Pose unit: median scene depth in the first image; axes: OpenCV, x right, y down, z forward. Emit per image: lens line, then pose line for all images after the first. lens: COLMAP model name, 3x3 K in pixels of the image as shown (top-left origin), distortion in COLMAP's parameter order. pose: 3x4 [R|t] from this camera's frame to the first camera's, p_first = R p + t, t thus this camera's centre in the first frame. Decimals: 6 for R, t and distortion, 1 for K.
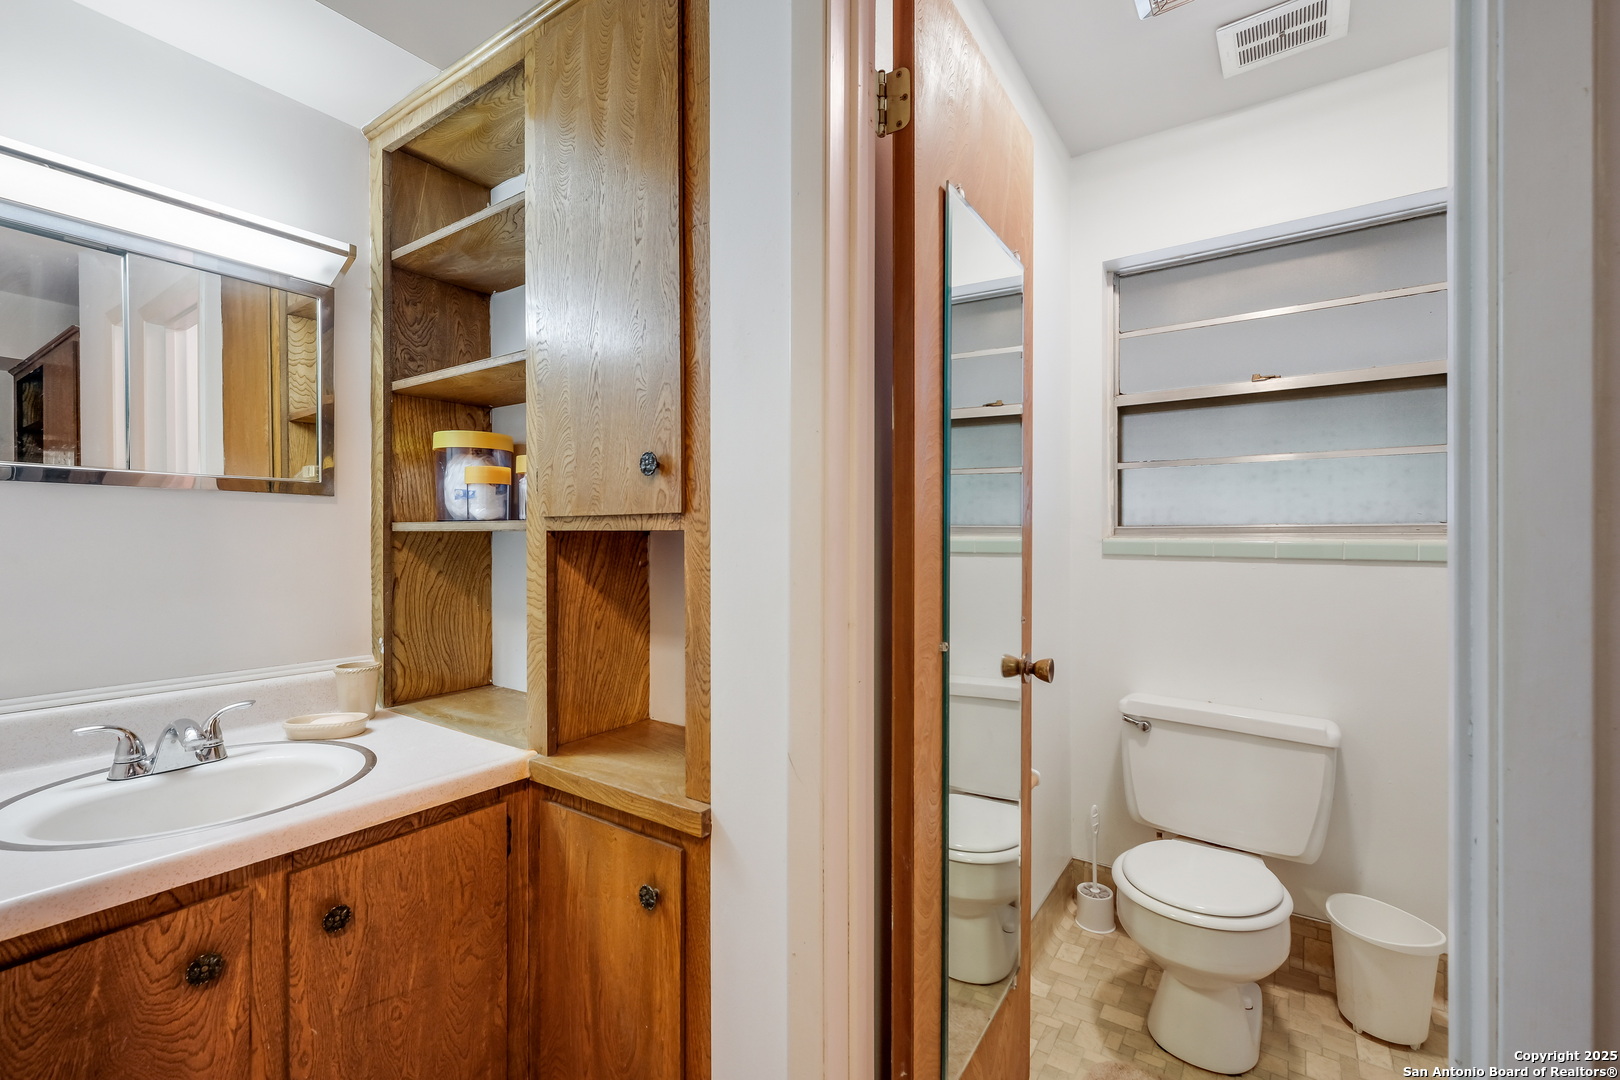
lens RADIAL K [[693.0, 0, 809.4], [0, 693.0, 538.7], [0, 0, 1]] dist [-0.001678, -0.000006]
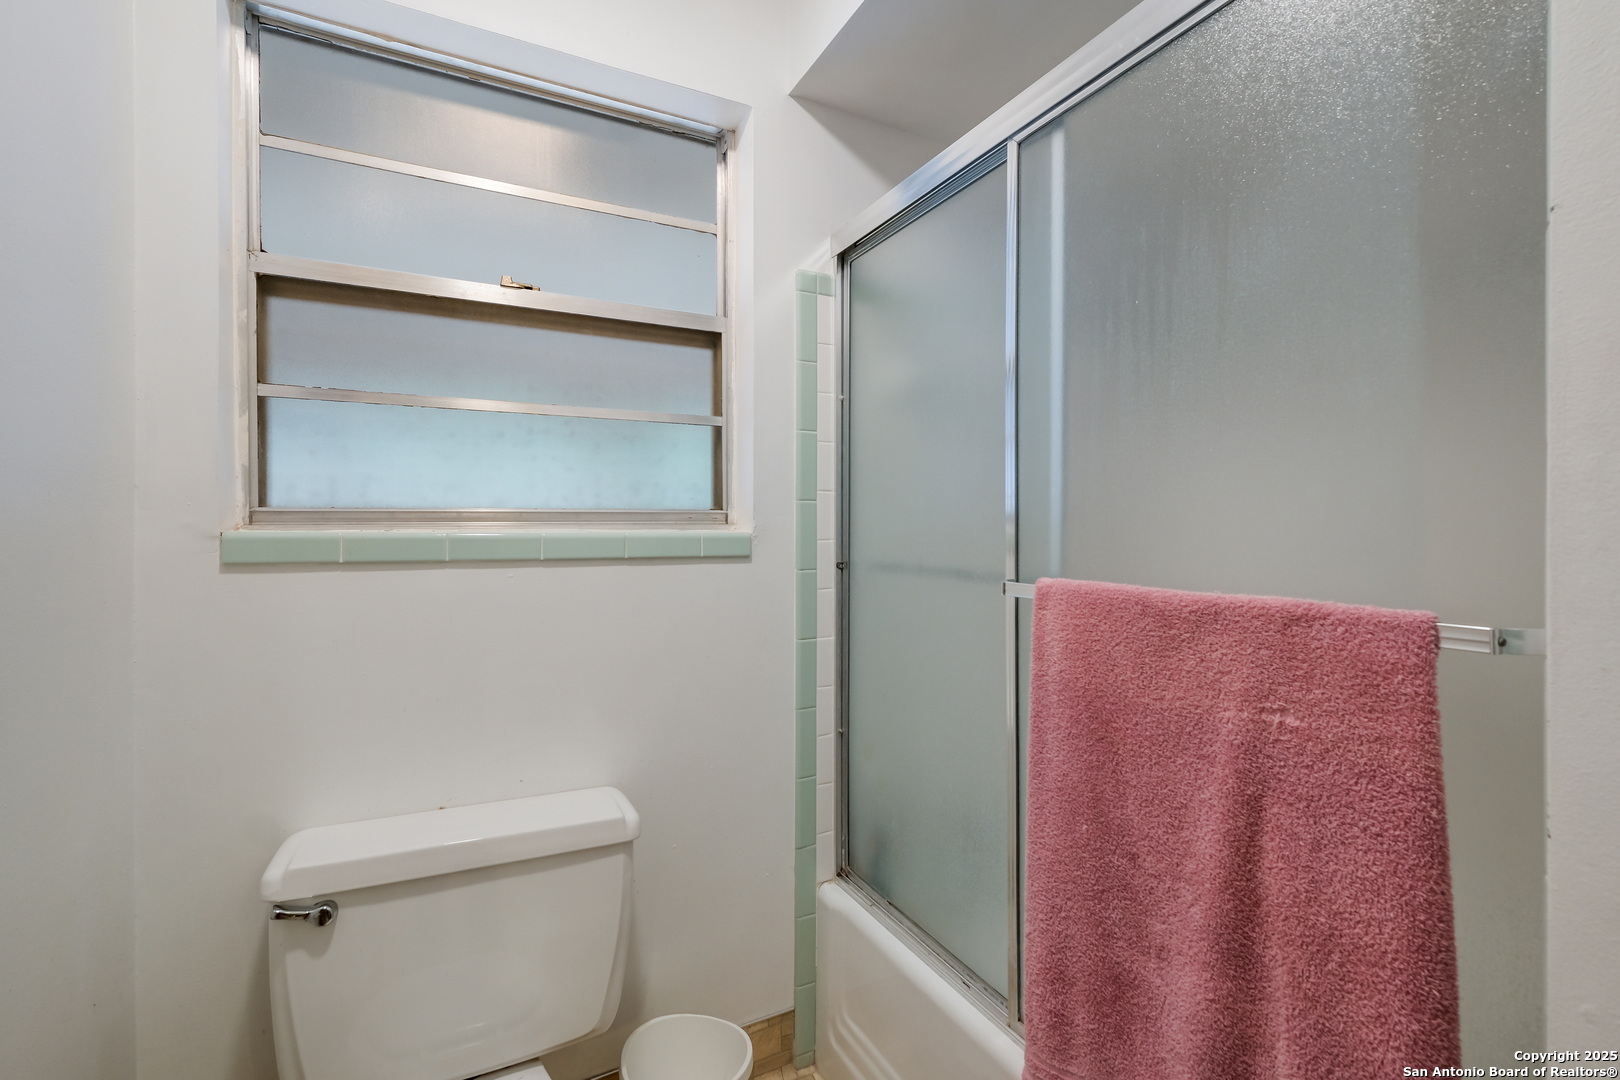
lens RADIAL K [[696.7, 0, 813.0], [0, 696.7, 525.2], [0, 0, 1]] dist [0.000296, 0.000400]
pose [[0.459922, -0.002369, 0.887956, 0.180162], [0.003383, 0.999994, 0.000915, -0.003480], [-0.887953, 0.002583, 0.459927, 0.406864]]
